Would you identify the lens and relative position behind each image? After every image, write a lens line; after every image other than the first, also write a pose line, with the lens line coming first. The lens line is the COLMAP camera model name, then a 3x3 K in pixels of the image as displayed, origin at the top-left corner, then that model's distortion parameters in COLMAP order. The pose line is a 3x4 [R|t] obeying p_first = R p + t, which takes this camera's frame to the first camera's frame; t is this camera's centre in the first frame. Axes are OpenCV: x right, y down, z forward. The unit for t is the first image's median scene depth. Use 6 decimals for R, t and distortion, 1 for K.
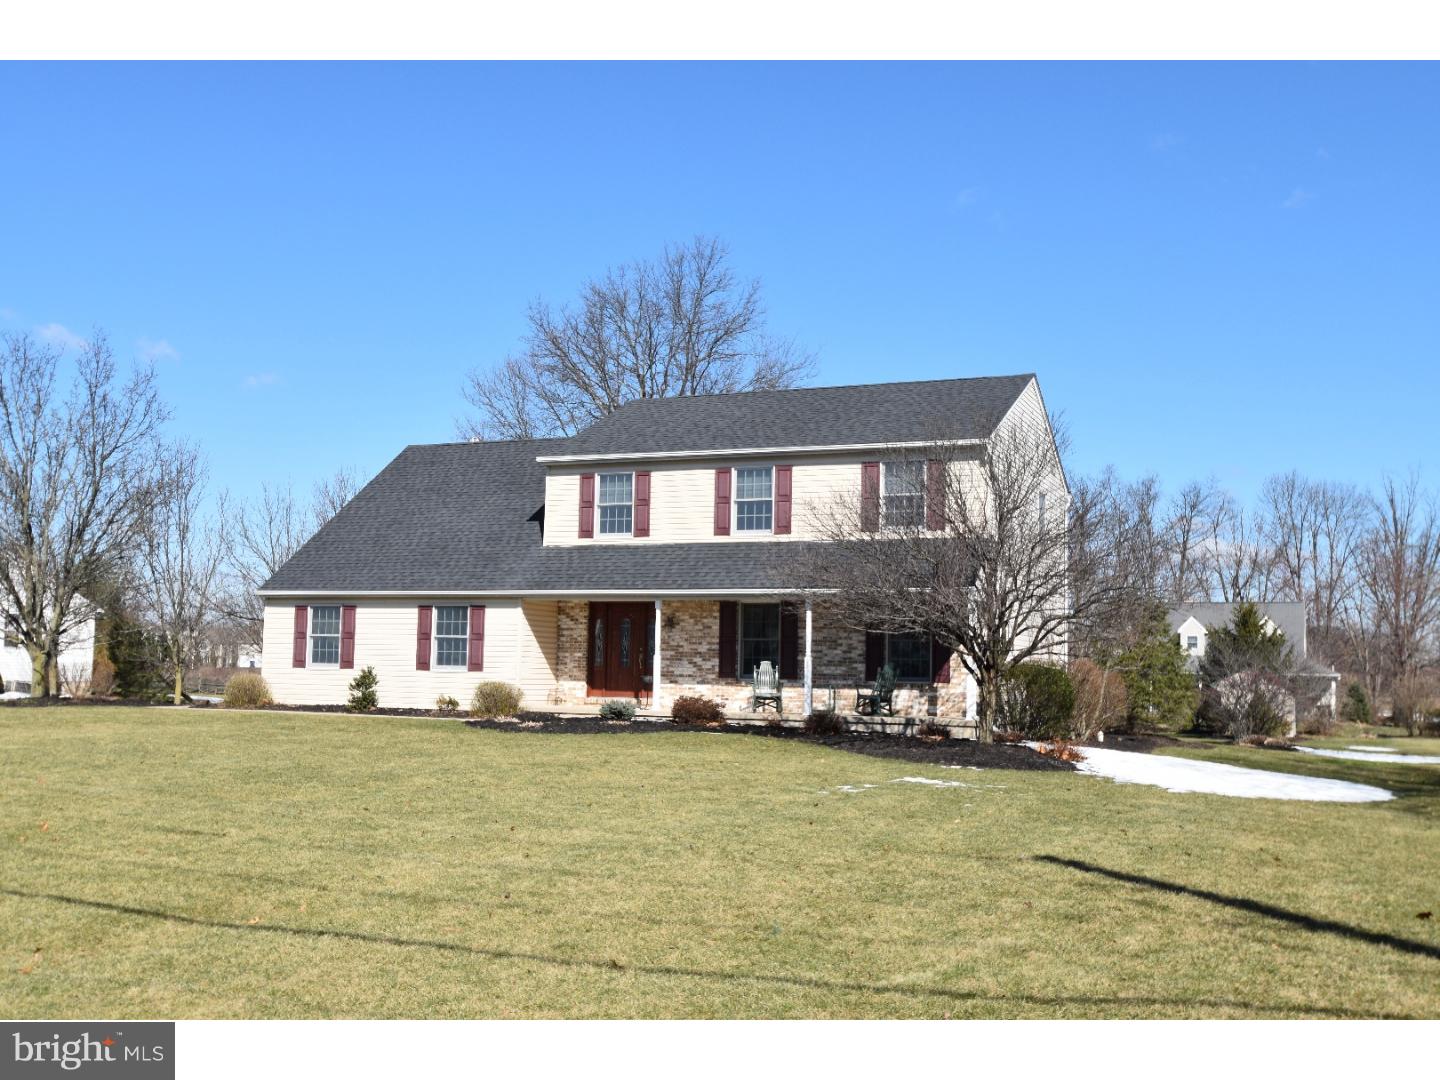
lens RADIAL K [[1495.9, 0, 720.0], [0, 1495.9, 540.0], [0, 0, 1]] dist [-0.006805, -0.000163]
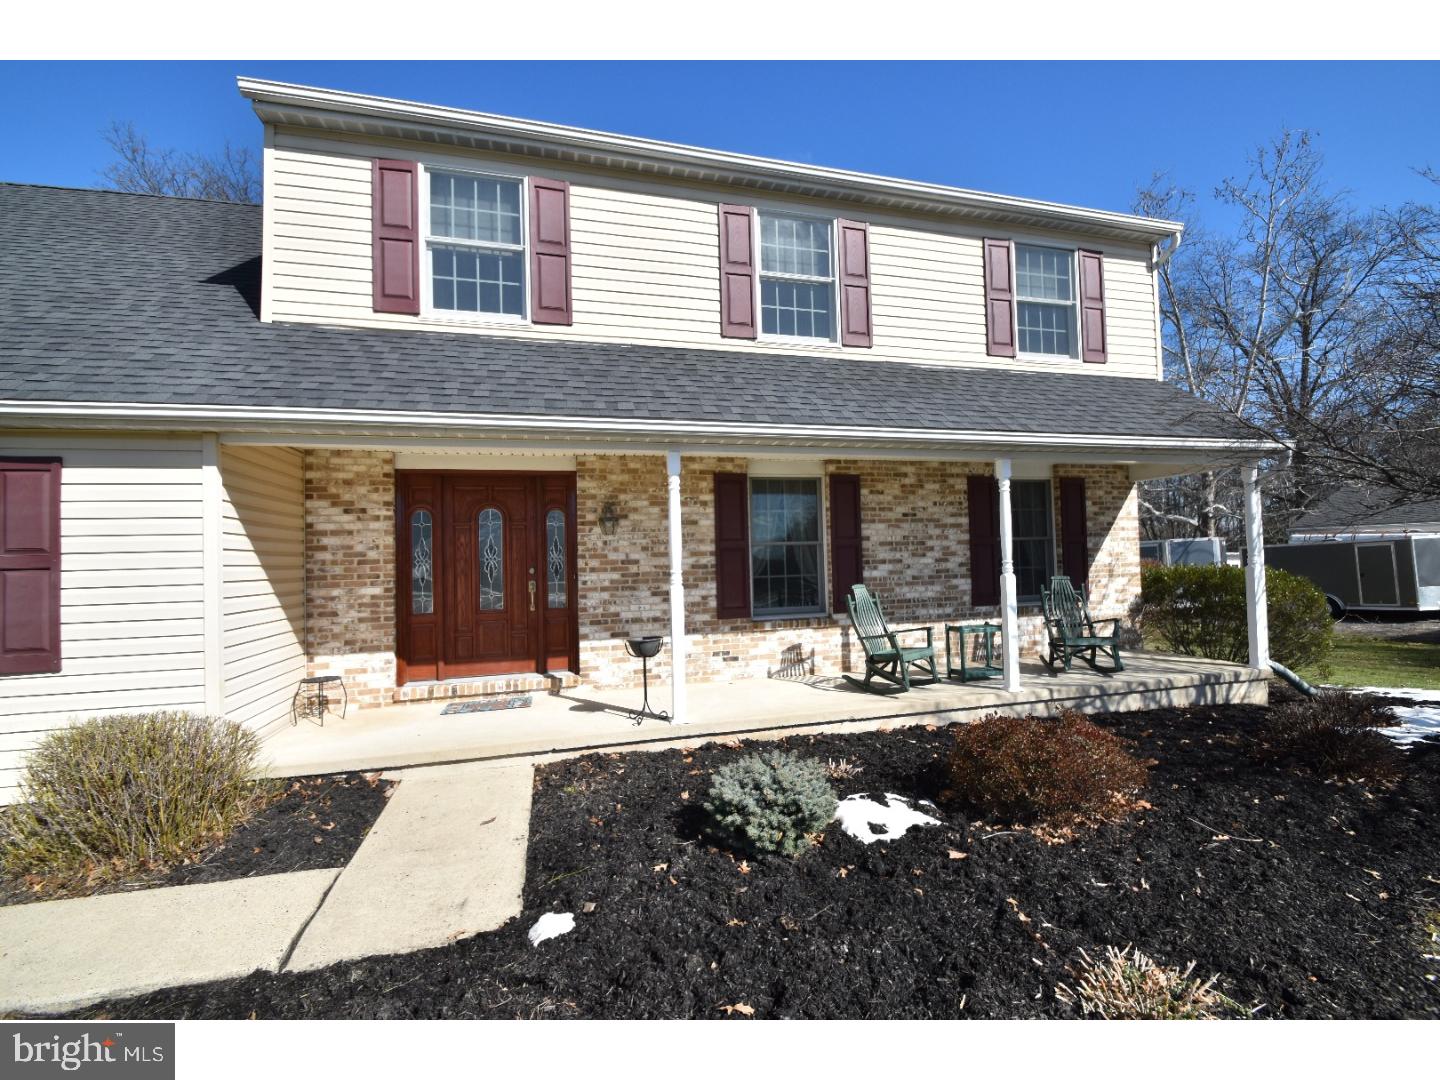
lens RADIAL K [[627.4, 0, 720.0], [0, 627.4, 540.0], [0, 0, 1]] dist [0.000980, -0.000439]
pose [[0.769509, -0.021726, 0.638267, -0.135815], [-0.016956, 0.998374, 0.054426, 0.051706], [-0.638411, -0.052704, 0.767889, 0.817908]]
